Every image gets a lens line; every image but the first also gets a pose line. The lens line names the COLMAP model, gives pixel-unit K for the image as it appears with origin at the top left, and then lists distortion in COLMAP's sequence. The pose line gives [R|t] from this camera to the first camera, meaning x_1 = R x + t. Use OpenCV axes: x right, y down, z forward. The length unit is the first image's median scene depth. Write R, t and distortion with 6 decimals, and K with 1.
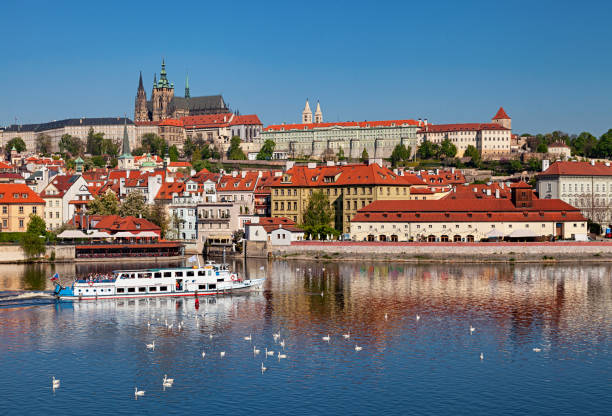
lens RADIAL K [[975.8, 0, 306.0], [0, 975.8, 208.0], [0, 0, 1]] dist [0.041460, -0.025267]
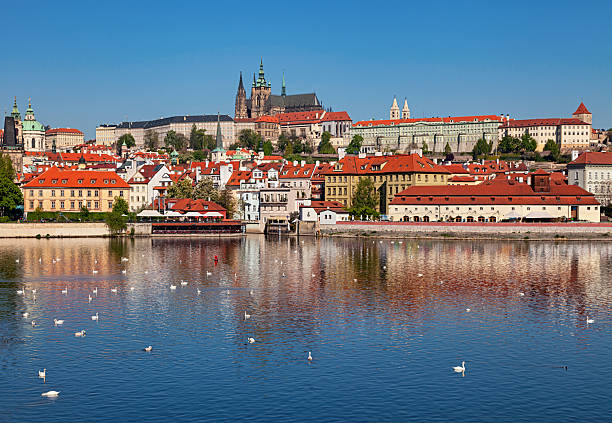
lens RADIAL K [[950.3, 0, 306.0], [0, 950.3, 211.5], [0, 0, 1]] dist [0.034498, 0.061588]
pose [[0.993935, 0.006339, -0.109790, 0.061193], [-0.005322, 0.999940, 0.009553, 0.010478], [0.109844, -0.008911, 0.993909, -0.095730]]
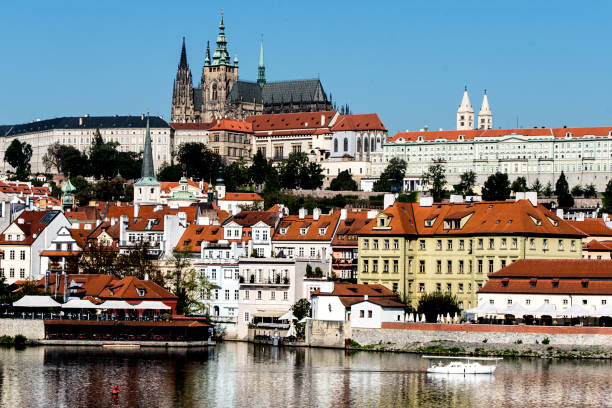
lens RADIAL K [[1748.6, 0, 306.0], [0, 1748.6, 204.0], [0, 0, 1]] dist [-0.148366, -0.817779]
pose [[0.994705, 0.017419, -0.101281, 0.041415], [-0.021683, 0.998917, -0.041157, 0.004970], [0.100454, 0.043136, 0.994006, -0.099381]]
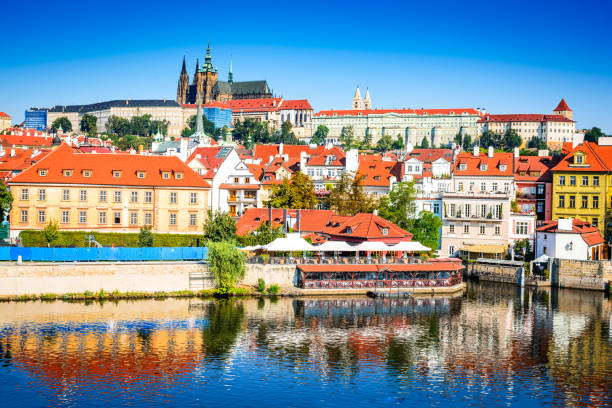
lens RADIAL K [[860.4, 0, 306.0], [0, 860.4, 204.0], [0, 0, 1]] dist [-0.100965, 0.042459]
pose [[0.999513, 0.026004, 0.017251, -0.199566], [-0.026208, 0.999588, 0.011713, -0.002283], [-0.016939, -0.012160, 0.999783, 0.418772]]
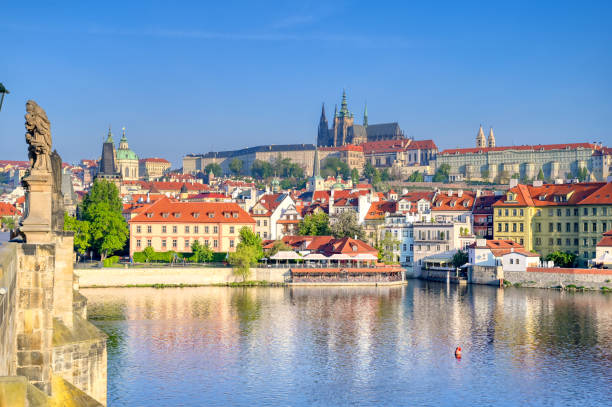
lens RADIAL K [[869.5, 0, 306.0], [0, 869.5, 203.5], [0, 0, 1]] dist [-0.002503, 0.017825]
pose [[0.984580, 0.002932, -0.174909, -0.063715], [-0.007733, 0.999612, -0.026773, -0.000986], [0.174763, 0.027713, 0.984220, 0.155440]]
